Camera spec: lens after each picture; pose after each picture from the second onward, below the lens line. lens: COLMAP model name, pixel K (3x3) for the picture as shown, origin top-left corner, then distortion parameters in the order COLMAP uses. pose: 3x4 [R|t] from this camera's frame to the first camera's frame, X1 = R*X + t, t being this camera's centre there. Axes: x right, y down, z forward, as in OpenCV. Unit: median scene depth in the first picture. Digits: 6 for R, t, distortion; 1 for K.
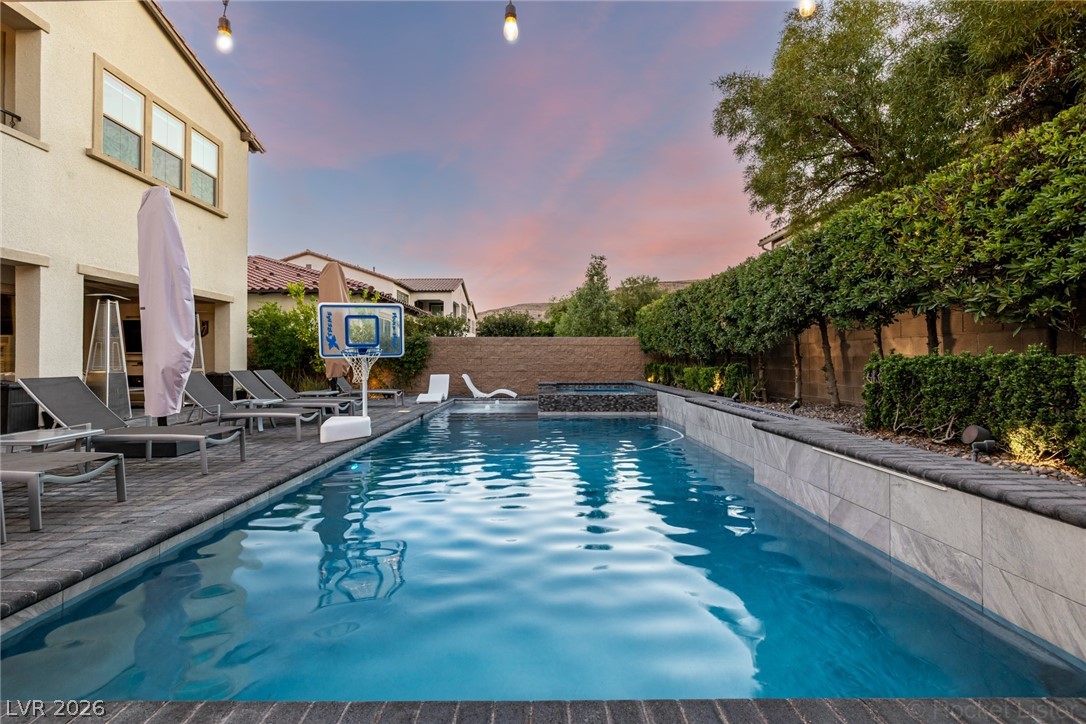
lens RADIAL K [[488.4, 0, 537.2], [0, 488.4, 355.4], [0, 0, 1]] dist [-0.005392, 0.001946]
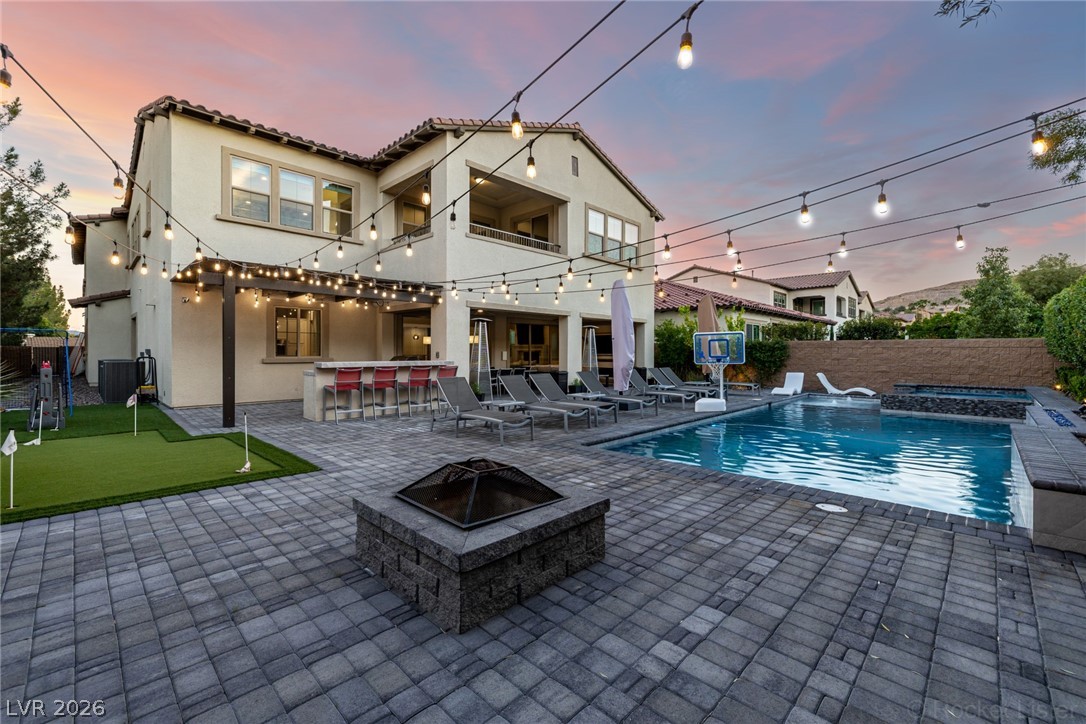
lens RADIAL K [[459.8, 0, 536.3], [0, 459.8, 355.5], [0, 0, 1]] dist [-0.000903, 0.000738]
pose [[0.713920, 0.009812, -0.700159, 0.179735], [0.003099, 0.999848, 0.017172, -0.031828], [0.700221, -0.014429, 0.713781, -0.341962]]
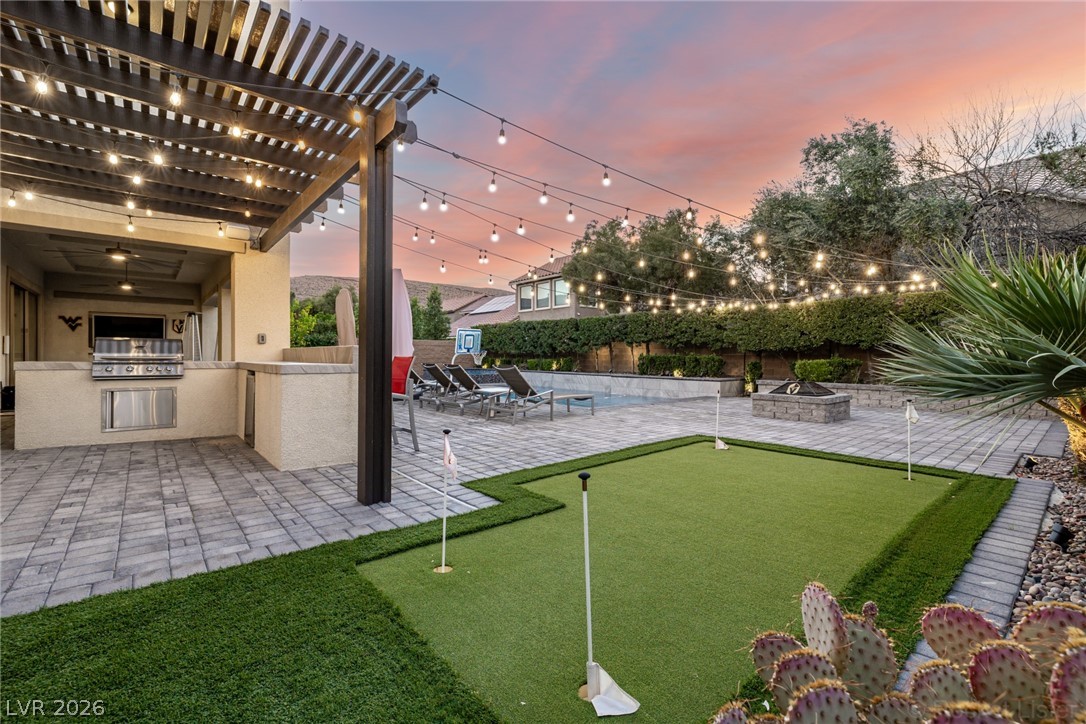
lens RADIAL K [[459.8, 0, 543.7], [0, 459.8, 358.4], [0, 0, 1]] dist [-0.000903, 0.000738]
pose [[0.756601, 0.001720, 0.653874, -0.857075], [-0.011820, 0.999869, 0.011047, -0.000807], [-0.653770, -0.016087, 0.756523, -0.459145]]
